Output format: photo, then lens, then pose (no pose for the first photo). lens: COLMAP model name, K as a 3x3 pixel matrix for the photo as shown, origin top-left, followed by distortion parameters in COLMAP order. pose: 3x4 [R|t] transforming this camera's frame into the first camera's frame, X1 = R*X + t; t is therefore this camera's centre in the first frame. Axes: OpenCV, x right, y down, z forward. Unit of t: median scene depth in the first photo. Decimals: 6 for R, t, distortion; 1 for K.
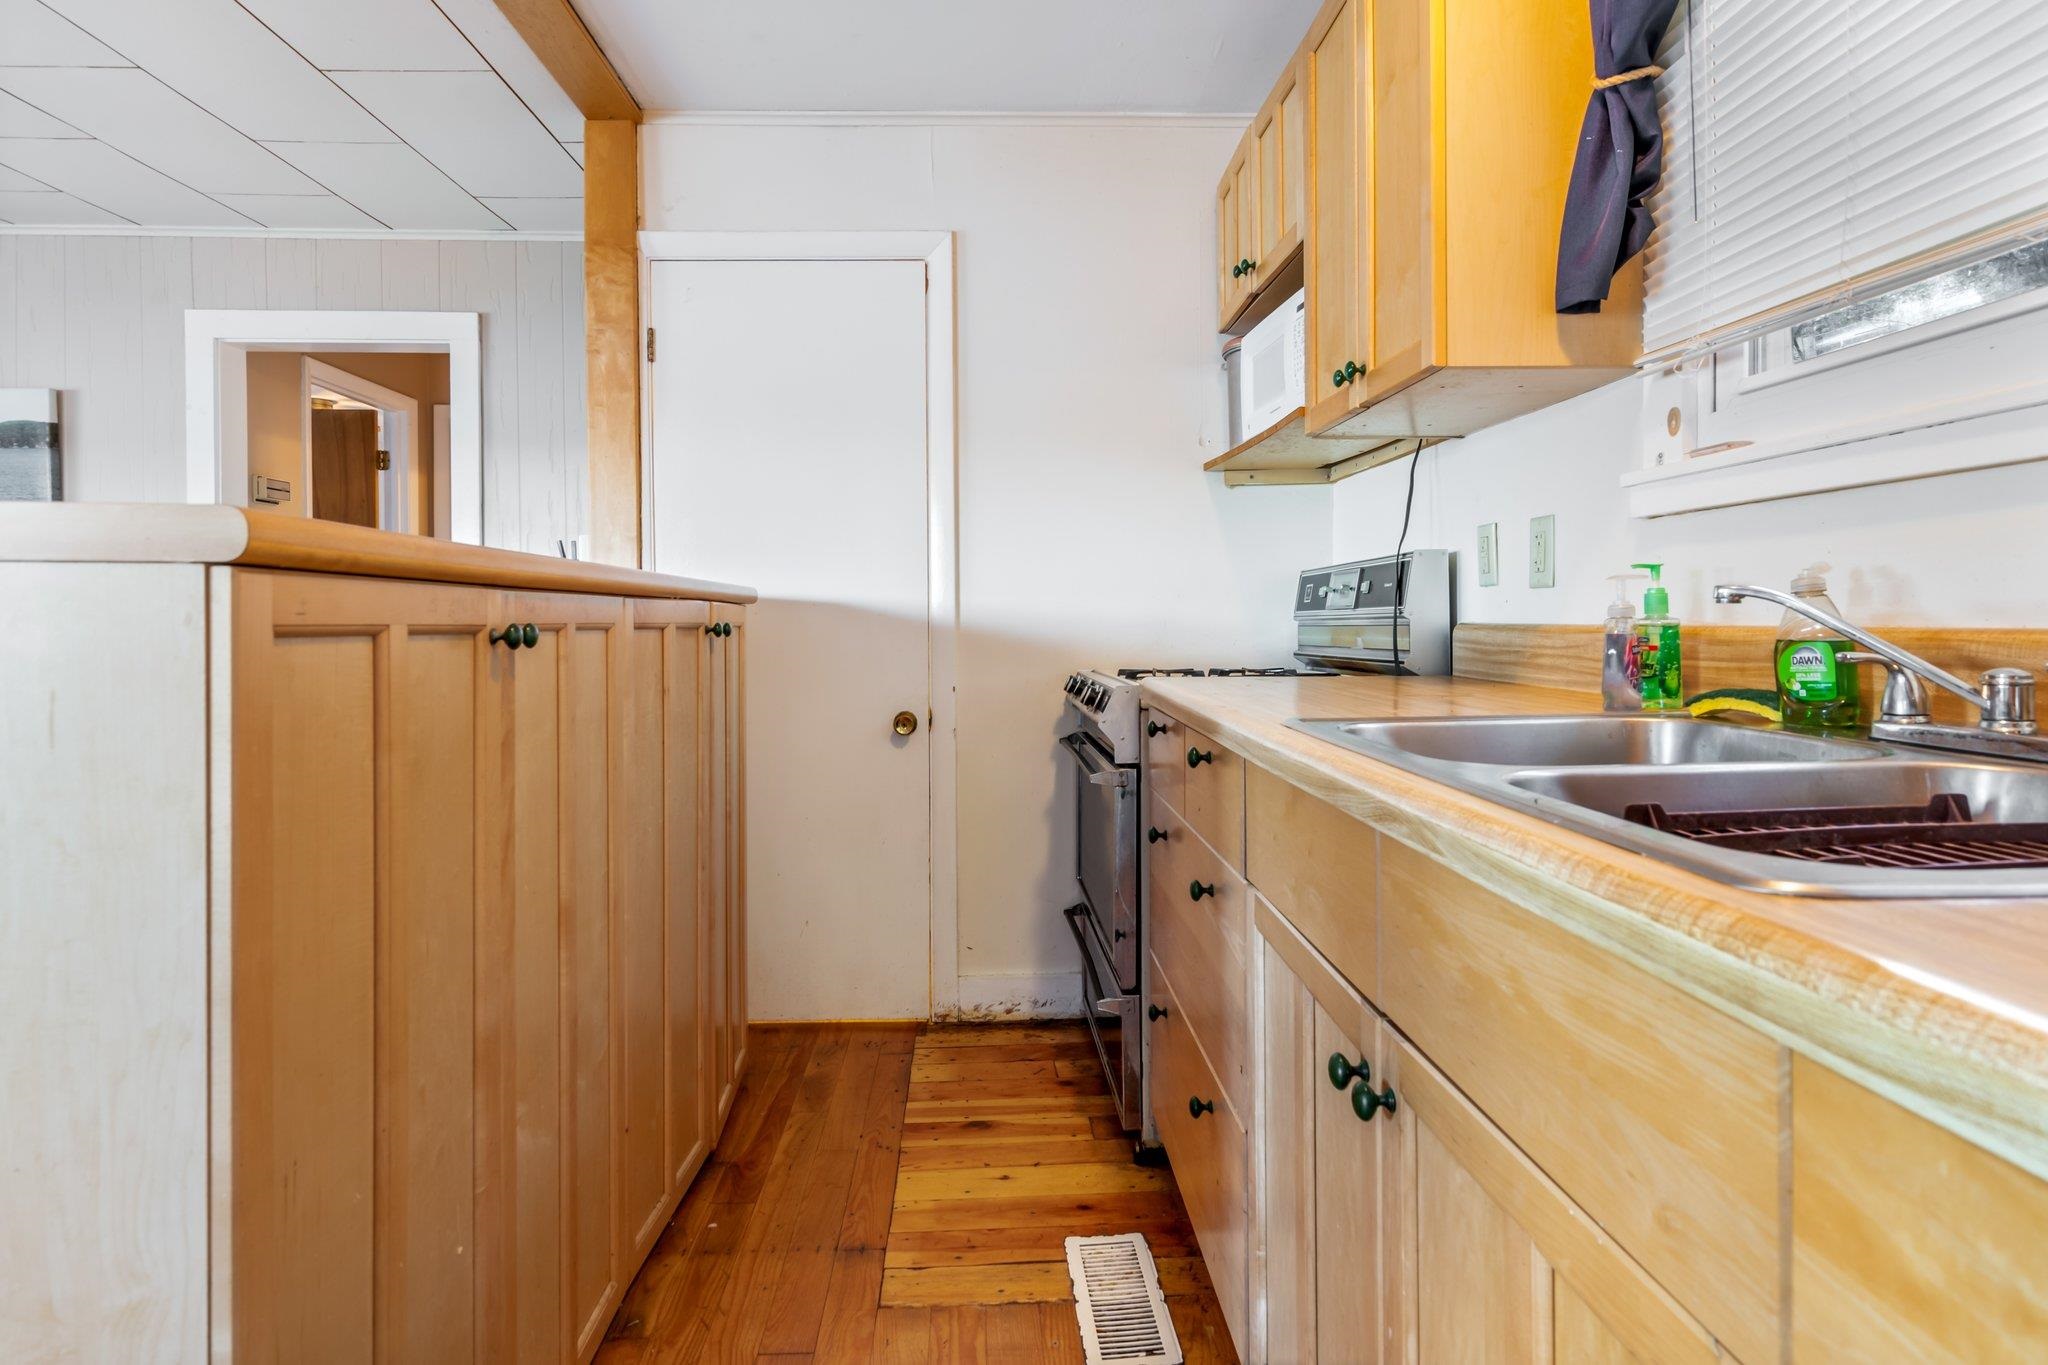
lens RADIAL K [[1135.4, 0, 1021.0], [0, 1135.4, 631.5], [0, 0, 1]] dist [0.000738, 0.000359]
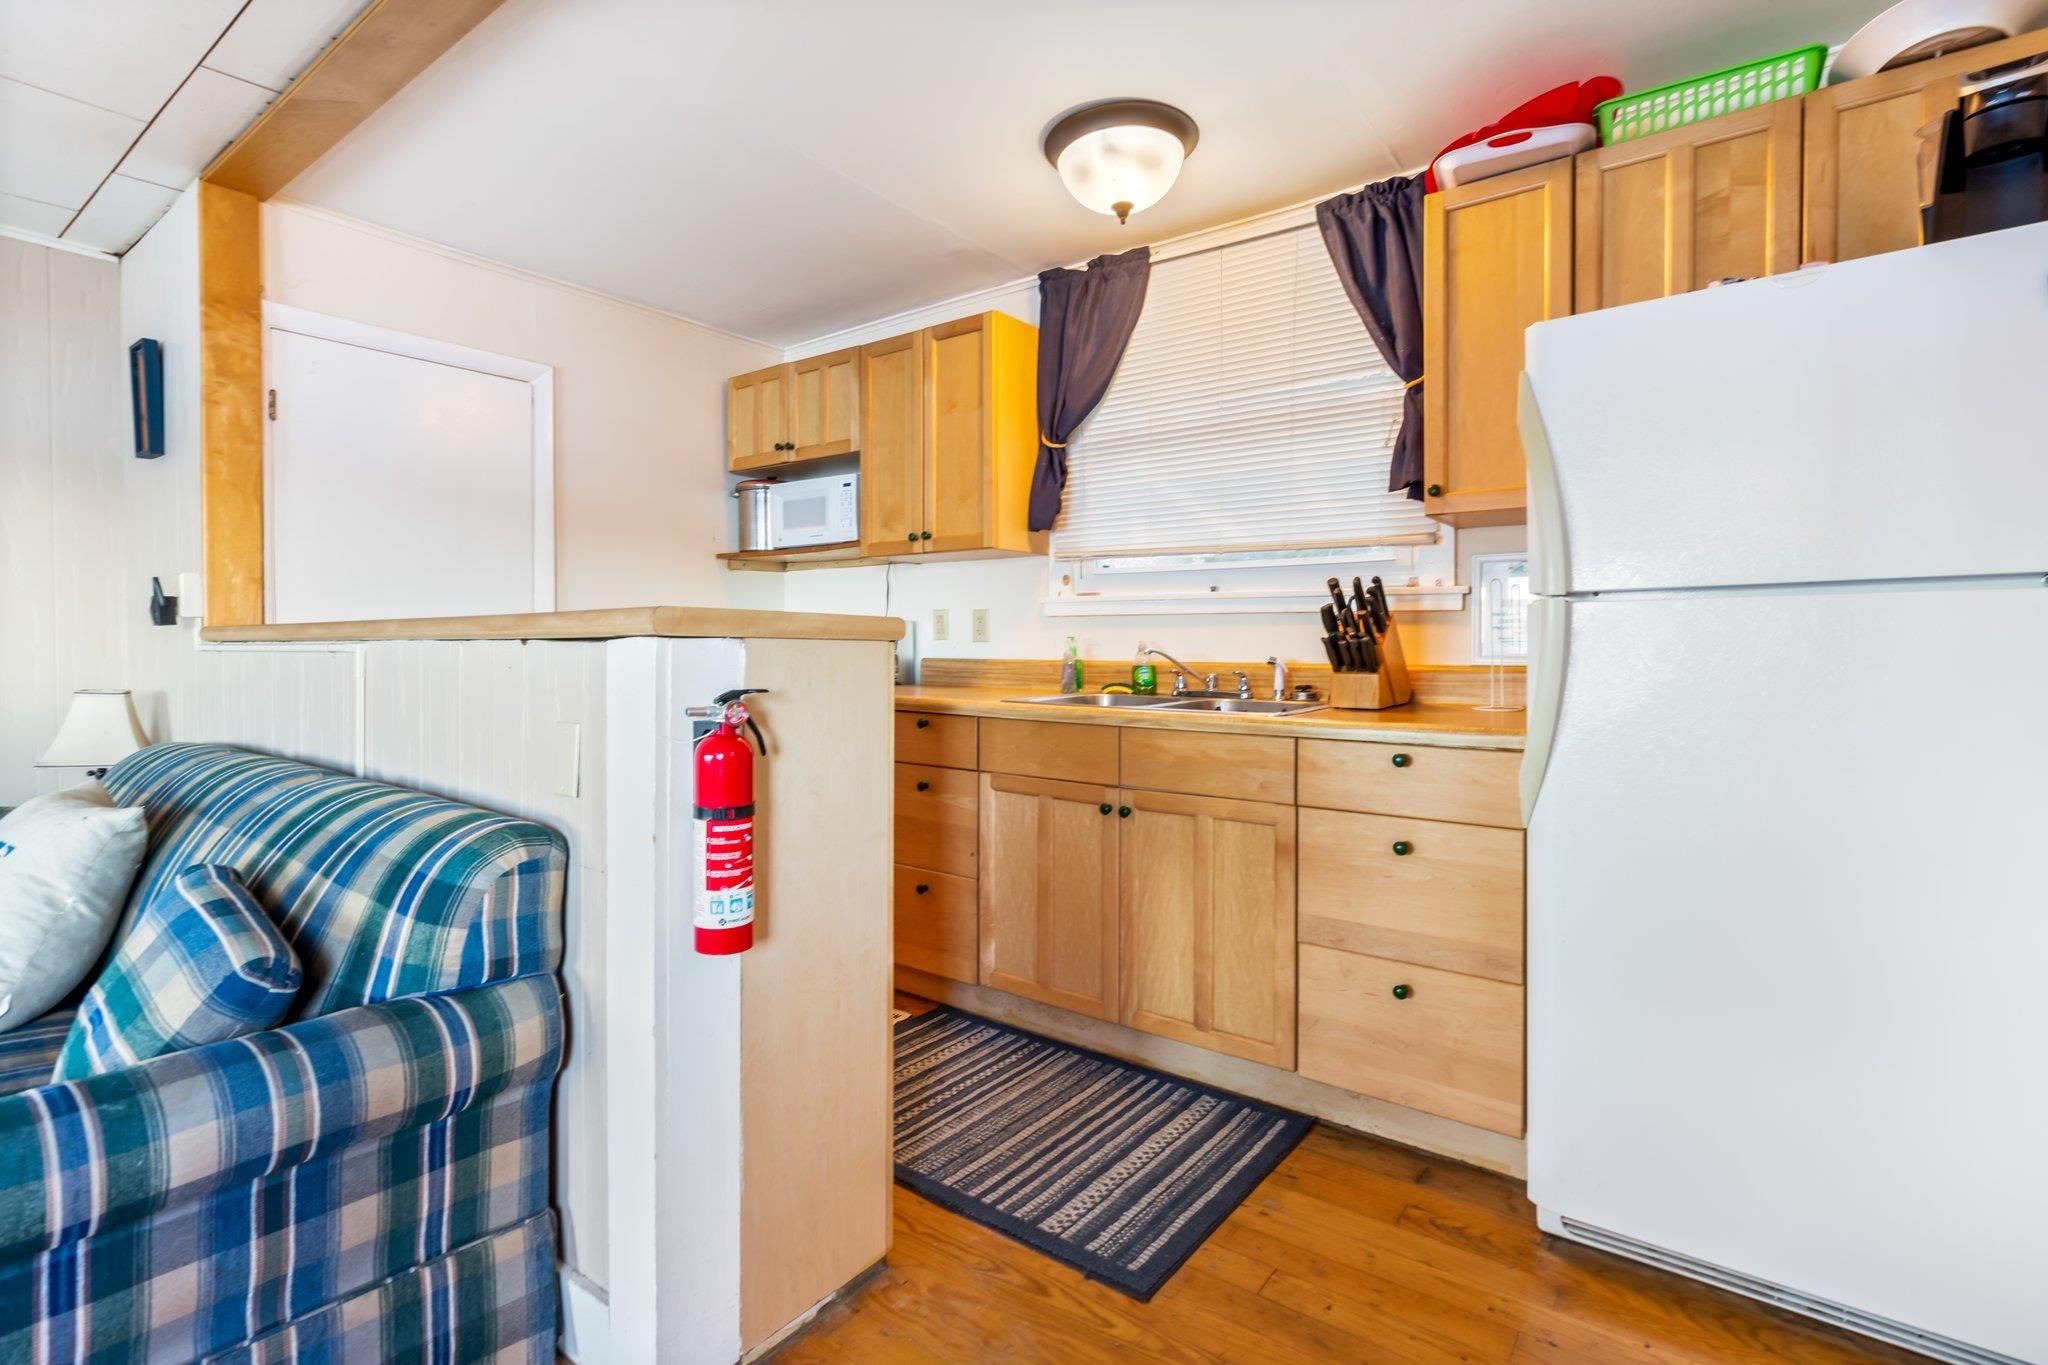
lens RADIAL K [[960.4, 0, 1012.8], [0, 960.4, 643.6], [0, 0, 1]] dist [-0.000452, -0.000392]
pose [[0.639657, 0.009036, 0.768607, -0.955130], [0.001812, 0.999910, -0.013263, -0.011759], [-0.768658, 0.009877, 0.639584, -0.237604]]
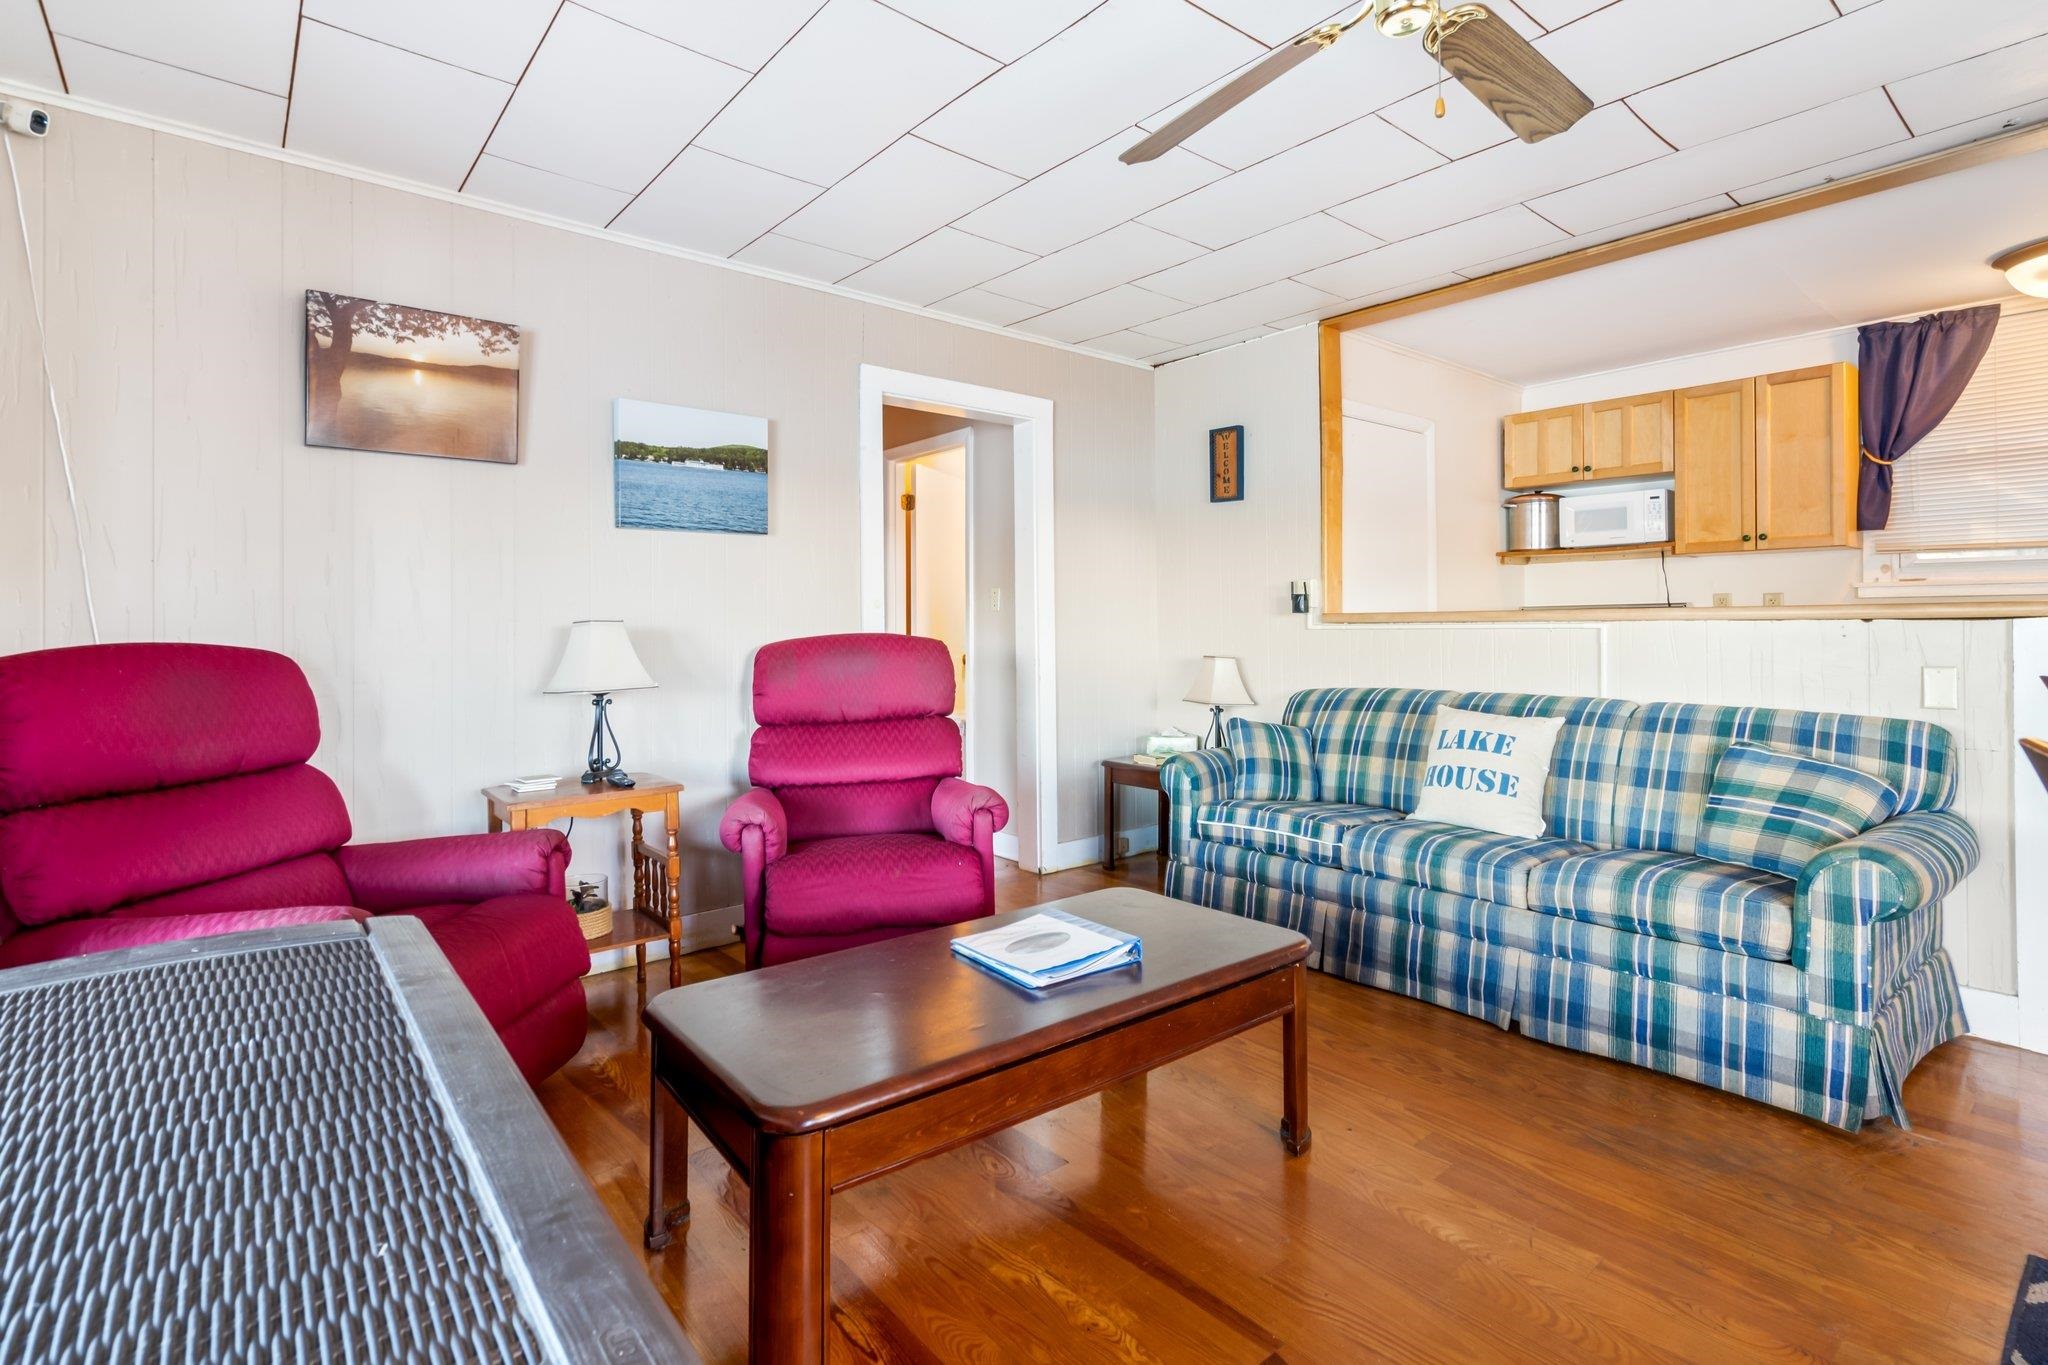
lens RADIAL K [[972.4, 0, 1019.7], [0, 972.4, 610.4], [0, 0, 1]] dist [-0.002052, -0.000585]
pose [[0.797723, 0.009663, 0.602947, -2.483253], [0.008413, 0.999596, -0.027151, -0.011638], [-0.602965, 0.026732, 0.797319, 0.240730]]
